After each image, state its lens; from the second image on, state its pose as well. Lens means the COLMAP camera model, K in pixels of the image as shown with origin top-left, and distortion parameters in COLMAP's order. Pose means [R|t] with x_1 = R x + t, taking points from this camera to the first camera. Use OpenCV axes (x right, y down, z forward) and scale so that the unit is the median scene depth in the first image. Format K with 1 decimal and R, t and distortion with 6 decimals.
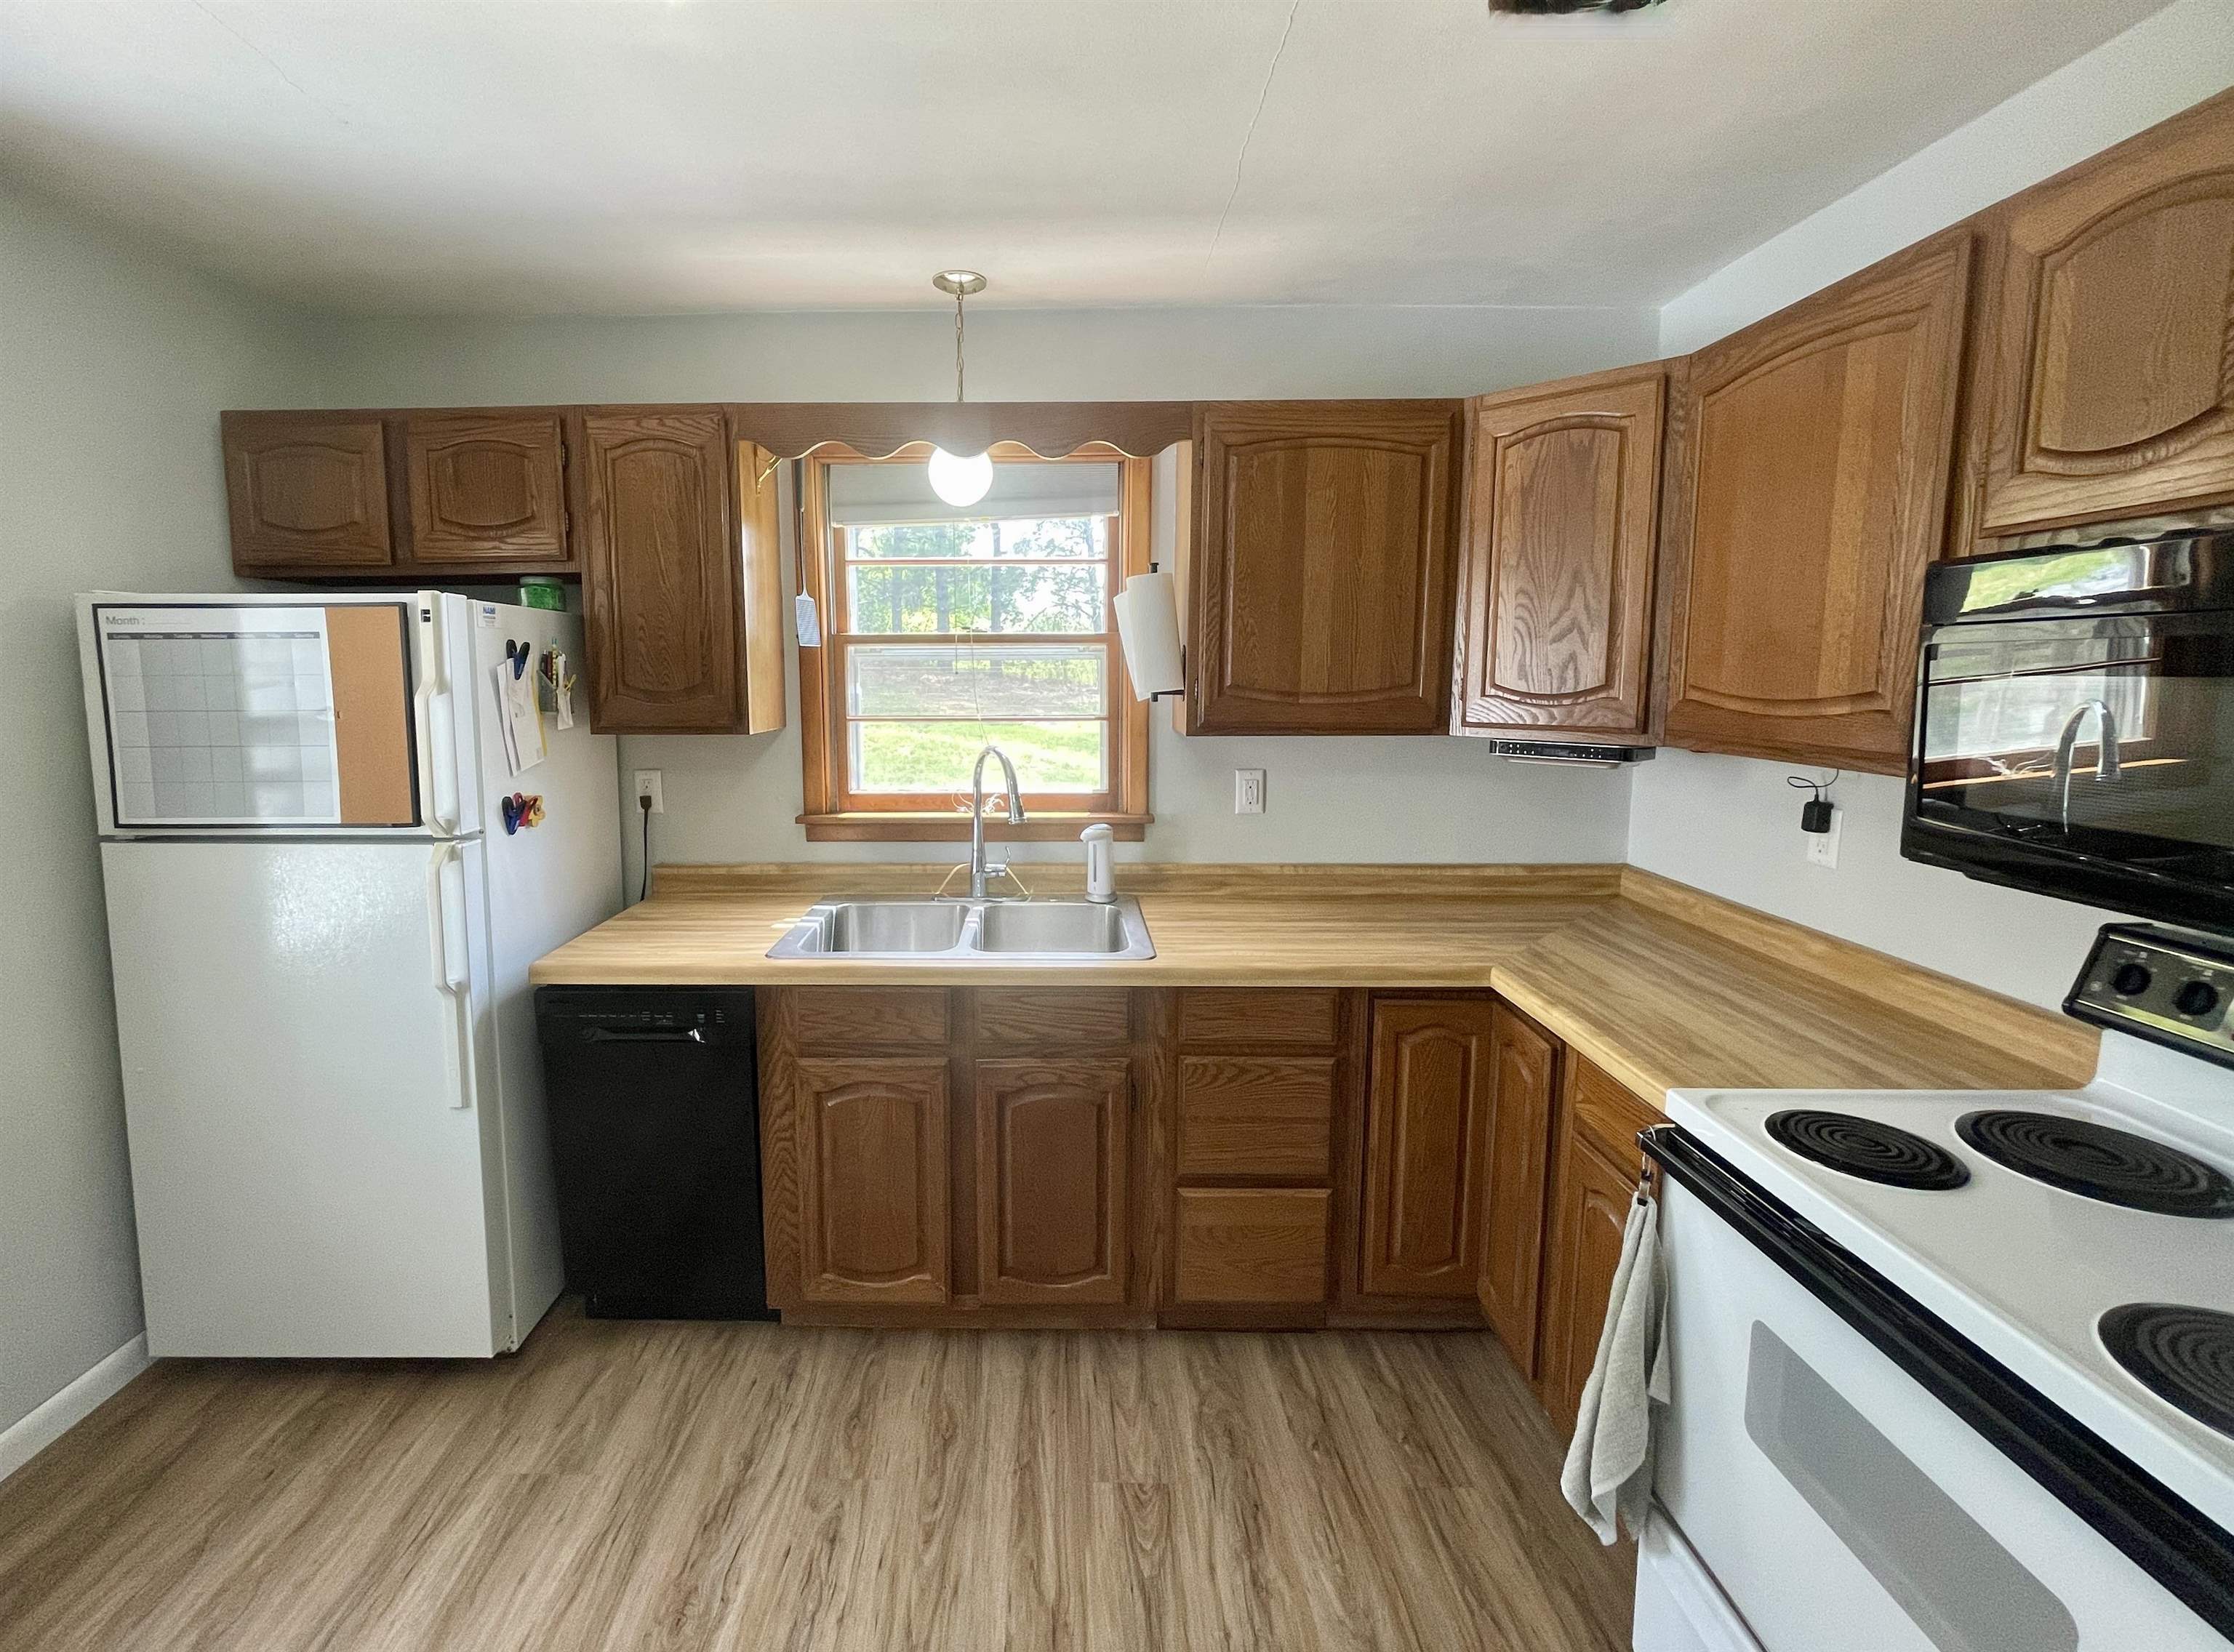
lens RADIAL K [[951.5, 0, 1036.9], [0, 951.5, 775.2], [0, 0, 1]] dist [-0.004713, 0.000451]
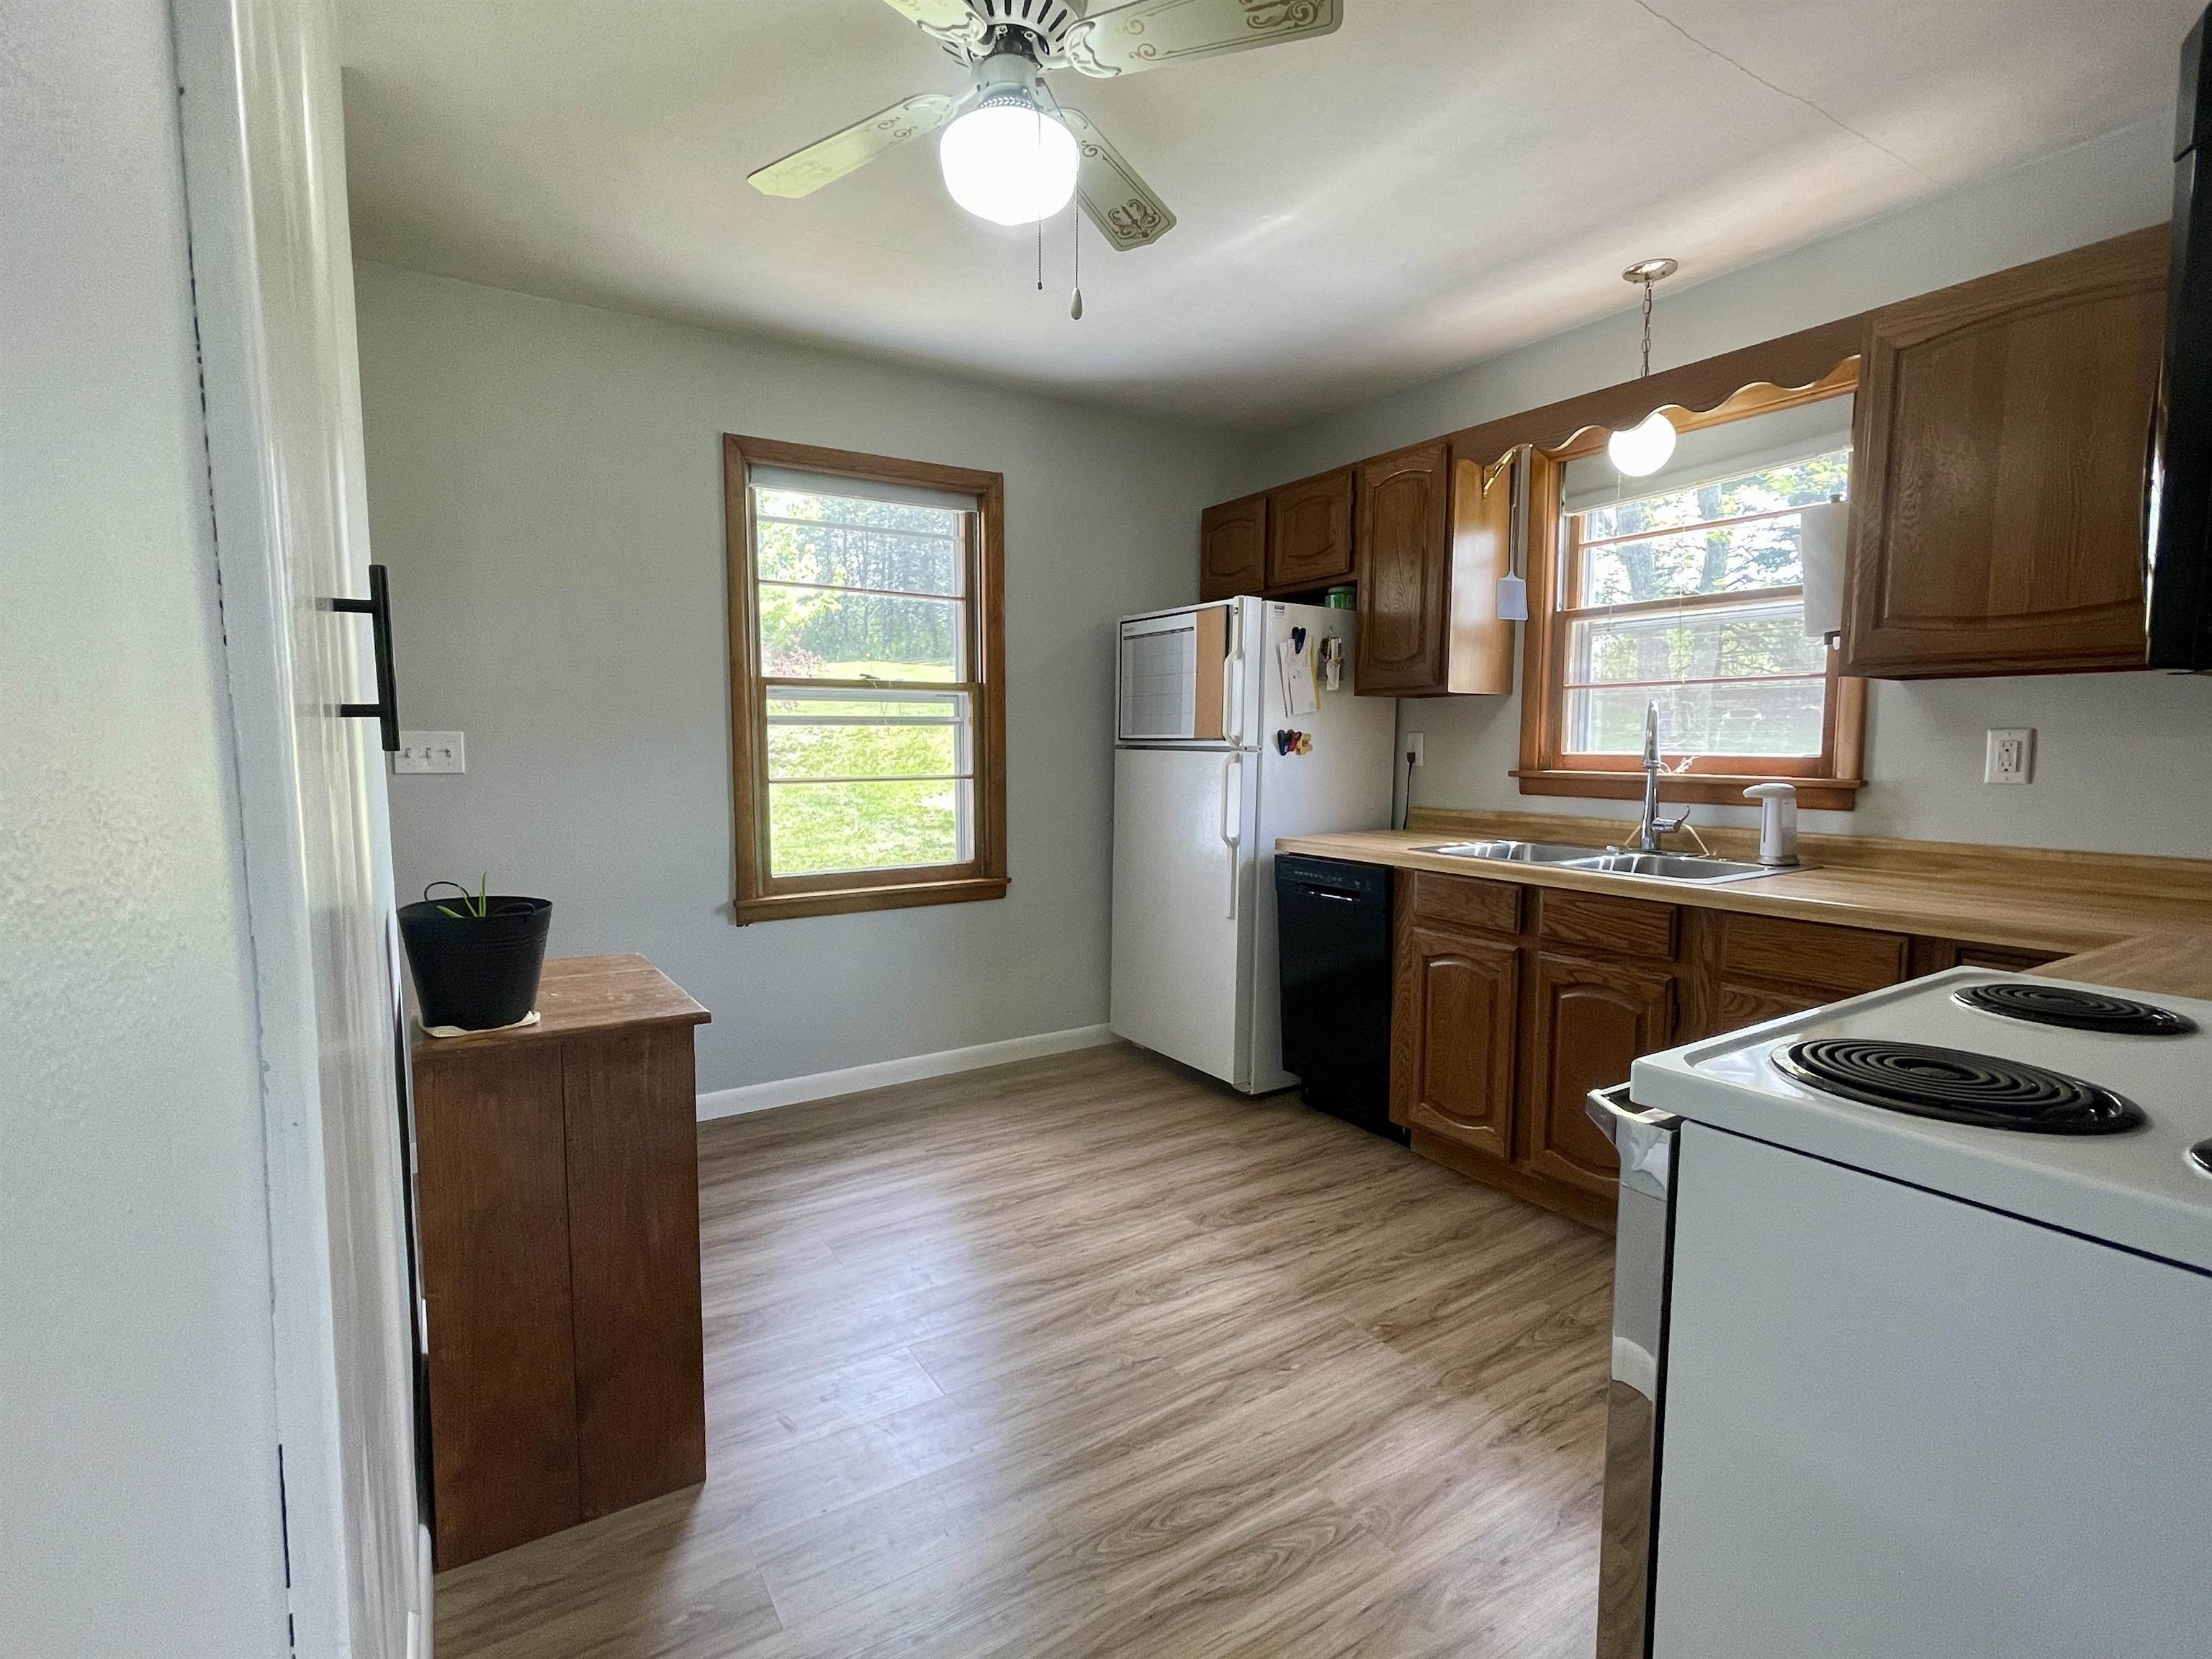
lens RADIAL K [[1044.5, 0, 1097.1], [0, 1044.5, 842.1], [0, 0, 1]] dist [0.004915, 0.000595]
pose [[0.555872, 0.084877, -0.826923, 0.678008], [-0.098670, 0.994478, 0.035747, 0.169915], [0.825391, 0.061722, 0.561177, -0.177083]]
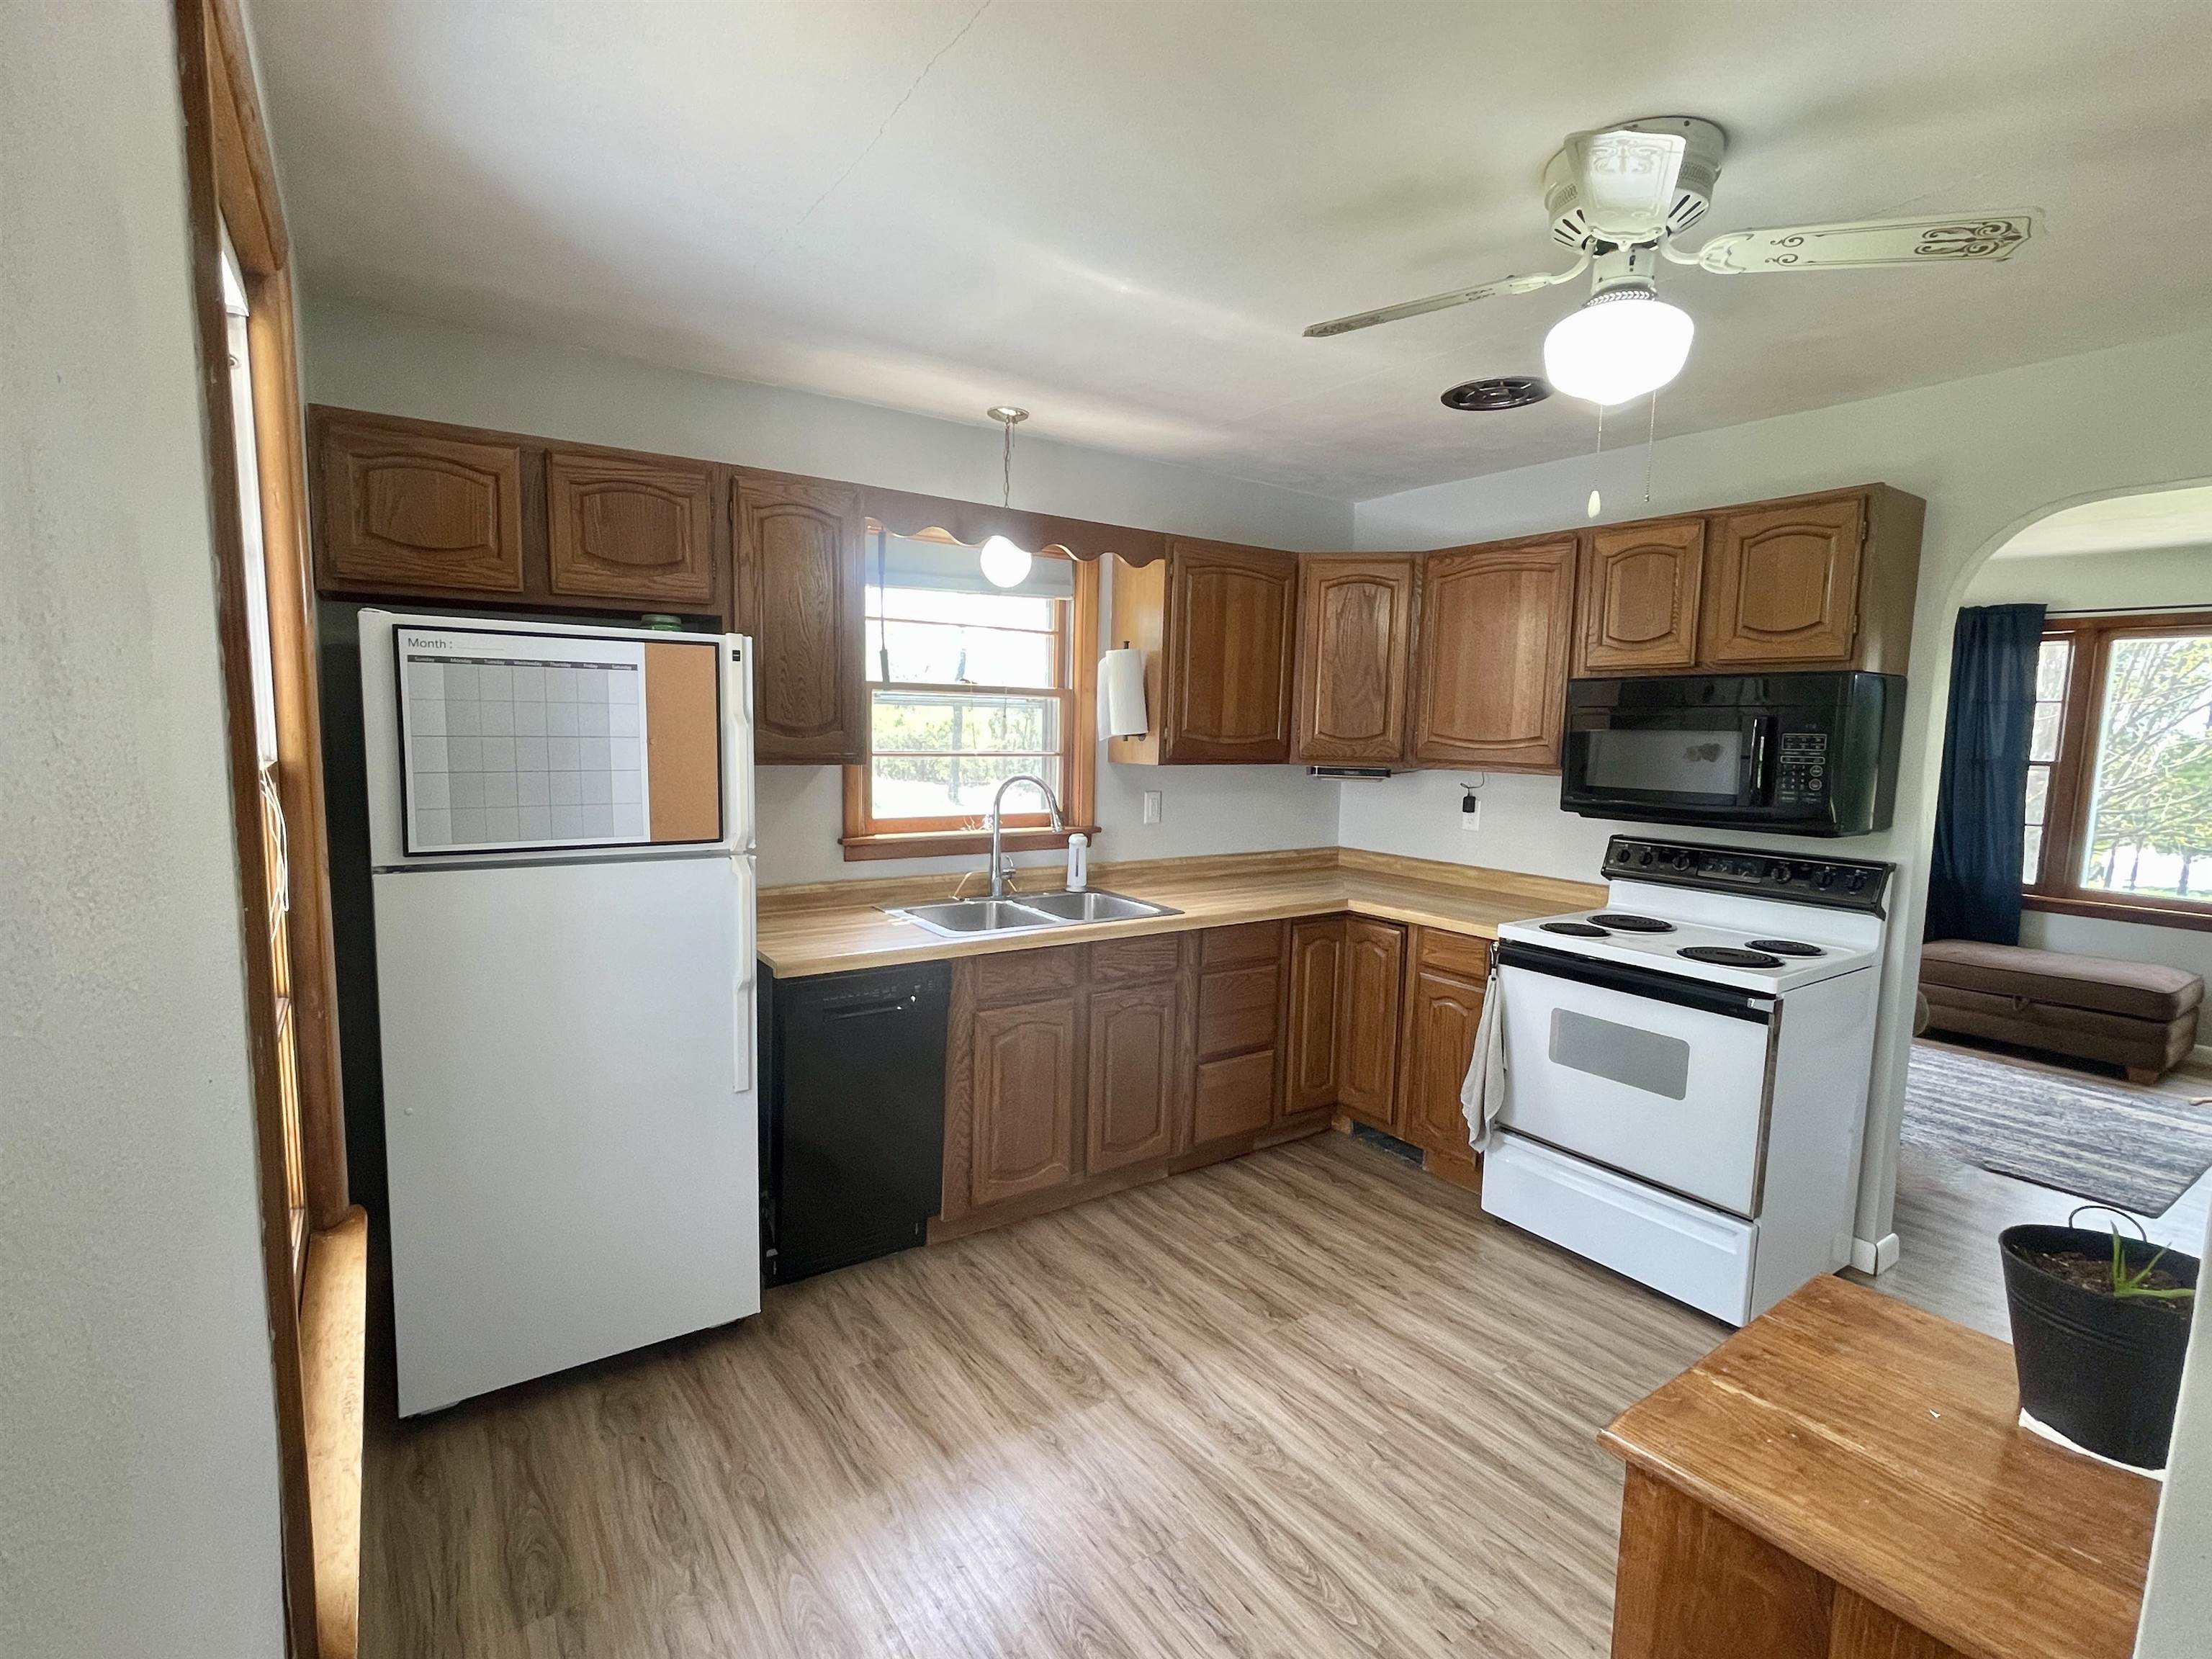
lens RADIAL K [[1044.5, 0, 1097.1], [0, 1044.5, 842.1], [0, 0, 1]] dist [0.004915, 0.000595]
pose [[0.814158, -0.045312, 0.578872, -0.919024], [0.043082, 0.998917, 0.017599, 0.047280], [-0.579043, 0.010611, 0.815228, -0.249947]]
